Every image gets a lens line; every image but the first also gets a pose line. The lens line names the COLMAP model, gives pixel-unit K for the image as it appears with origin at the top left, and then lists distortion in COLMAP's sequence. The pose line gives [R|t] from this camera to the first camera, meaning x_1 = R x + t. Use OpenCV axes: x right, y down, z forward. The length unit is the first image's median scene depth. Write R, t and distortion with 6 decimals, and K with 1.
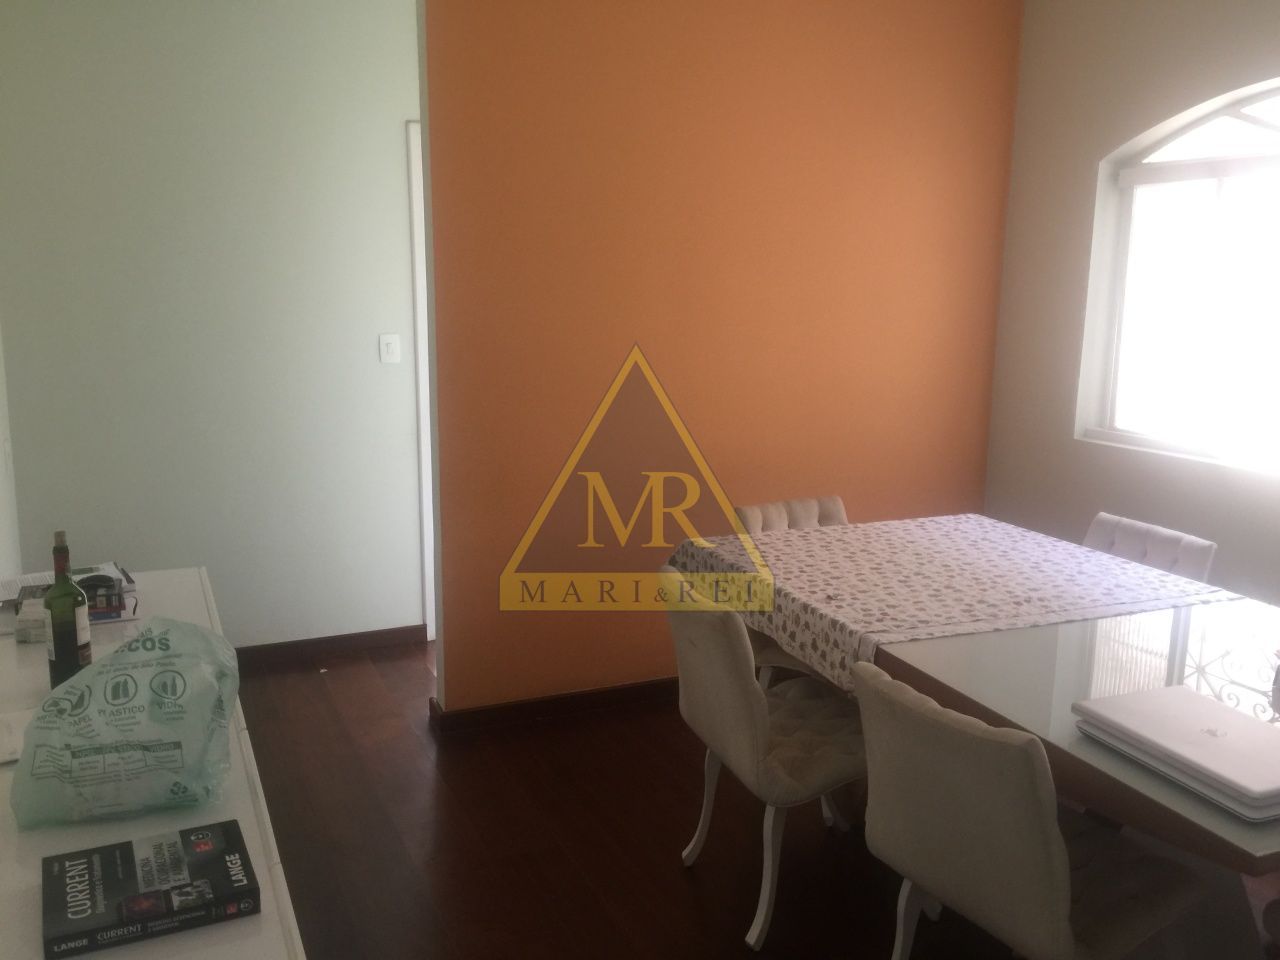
lens RADIAL K [[1101.0, 0, 637.3], [0, 1101.0, 480.6], [0, 0, 1]] dist [0.075626, -0.100611]
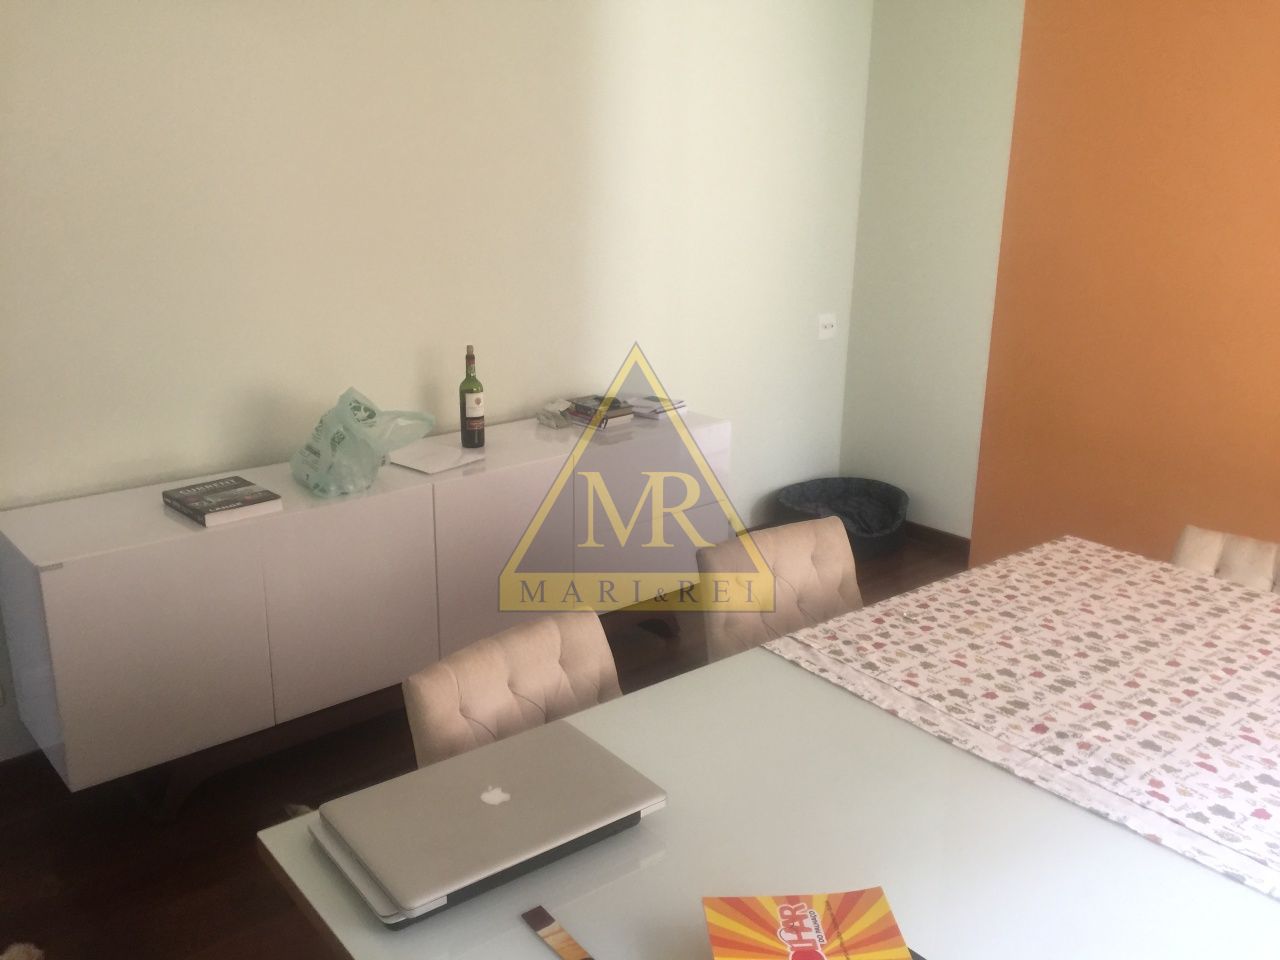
lens RADIAL K [[1101.0, 0, 637.7], [0, 1101.0, 482.0], [0, 0, 1]] dist [0.075626, -0.100611]
pose [[0.271989, 0.259655, -0.926608, 0.858152], [-0.182510, 0.959351, 0.215257, -0.120935], [0.944834, 0.110568, 0.308322, 0.597686]]
